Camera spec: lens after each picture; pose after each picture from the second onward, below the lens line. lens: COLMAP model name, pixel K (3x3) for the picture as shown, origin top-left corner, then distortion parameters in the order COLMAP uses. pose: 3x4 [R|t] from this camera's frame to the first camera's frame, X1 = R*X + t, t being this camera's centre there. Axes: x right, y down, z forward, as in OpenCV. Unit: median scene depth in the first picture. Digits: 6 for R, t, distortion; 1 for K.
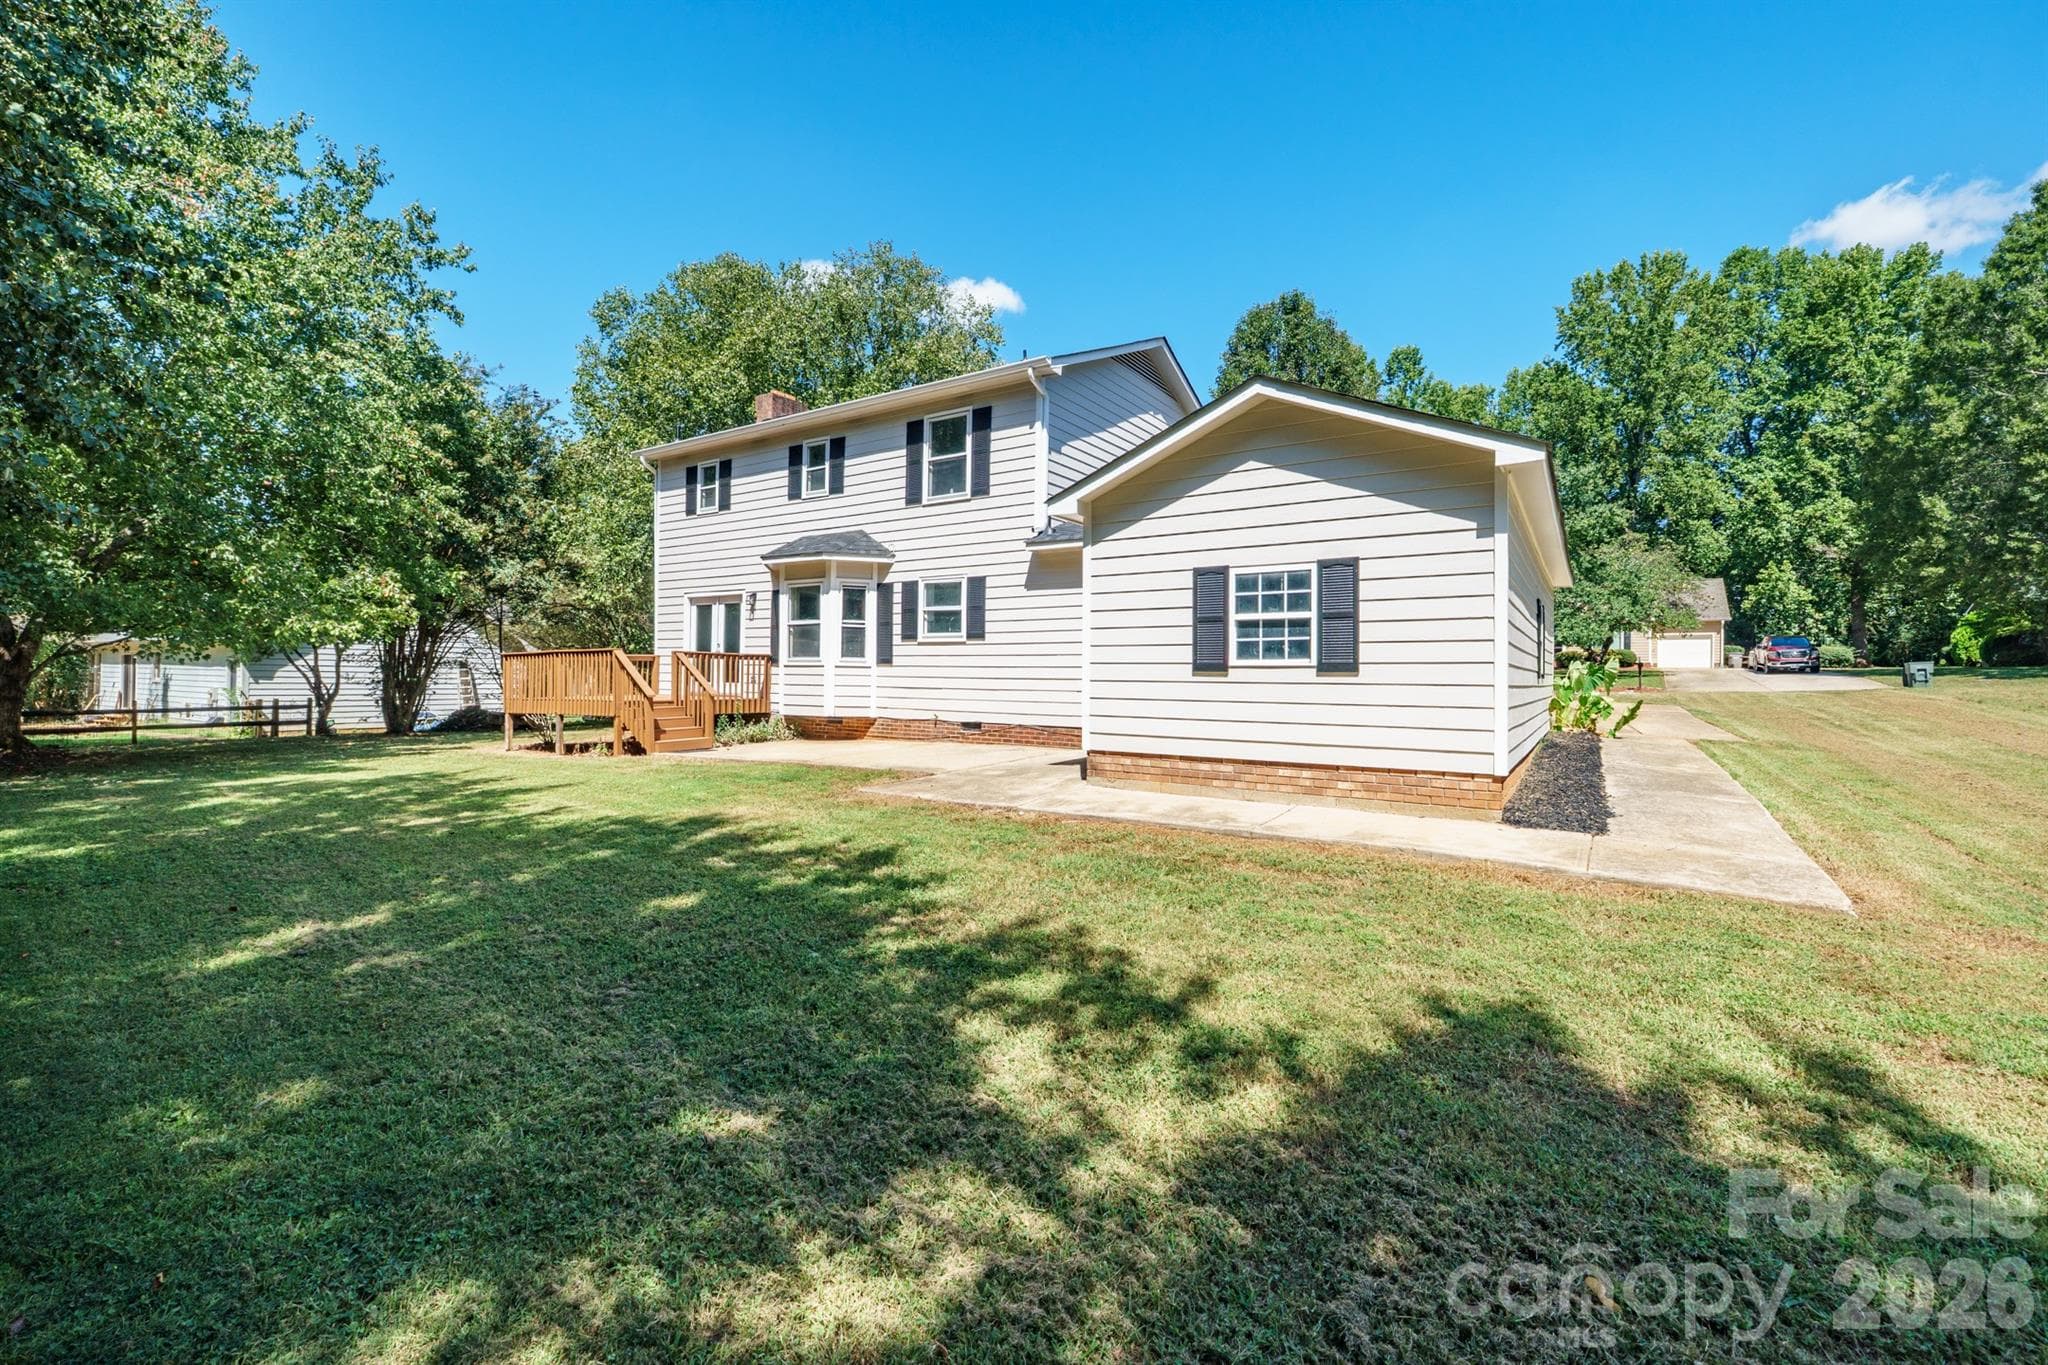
lens RADIAL K [[873.0, 0, 1032.9], [0, 873.0, 673.0], [0, 0, 1]] dist [-0.000724, -0.000917]
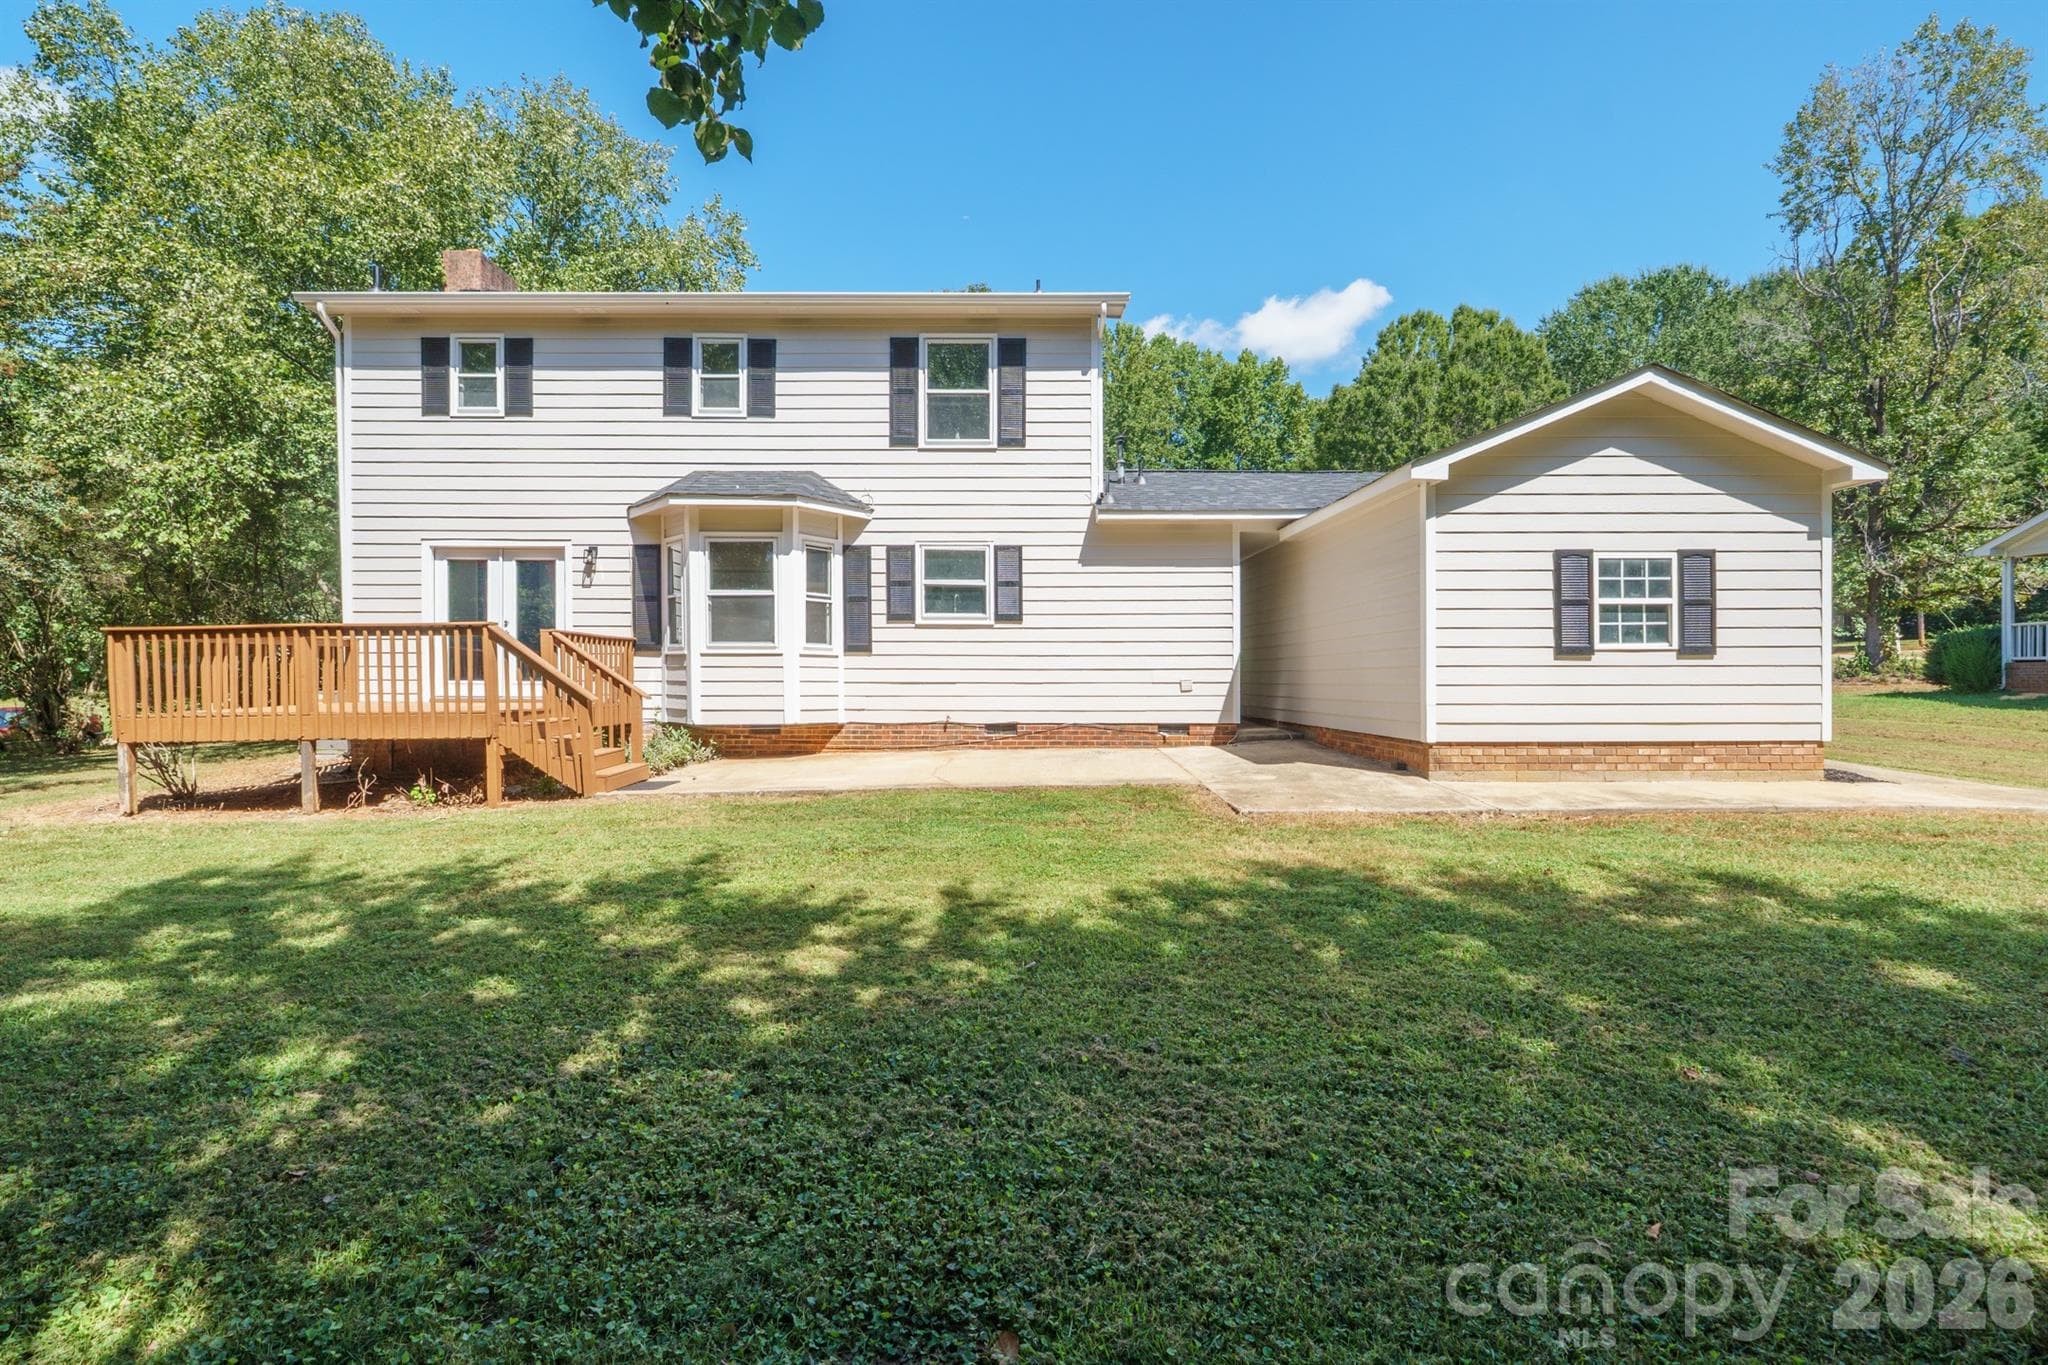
lens RADIAL K [[873.0, 0, 1025.4], [0, 873.0, 688.6], [0, 0, 1]] dist [-0.000724, -0.000917]
pose [[0.827189, -0.018685, 0.561613, -0.513793], [0.007176, 0.999717, 0.022690, 0.005312], [-0.561877, -0.014739, 0.827089, 0.312423]]
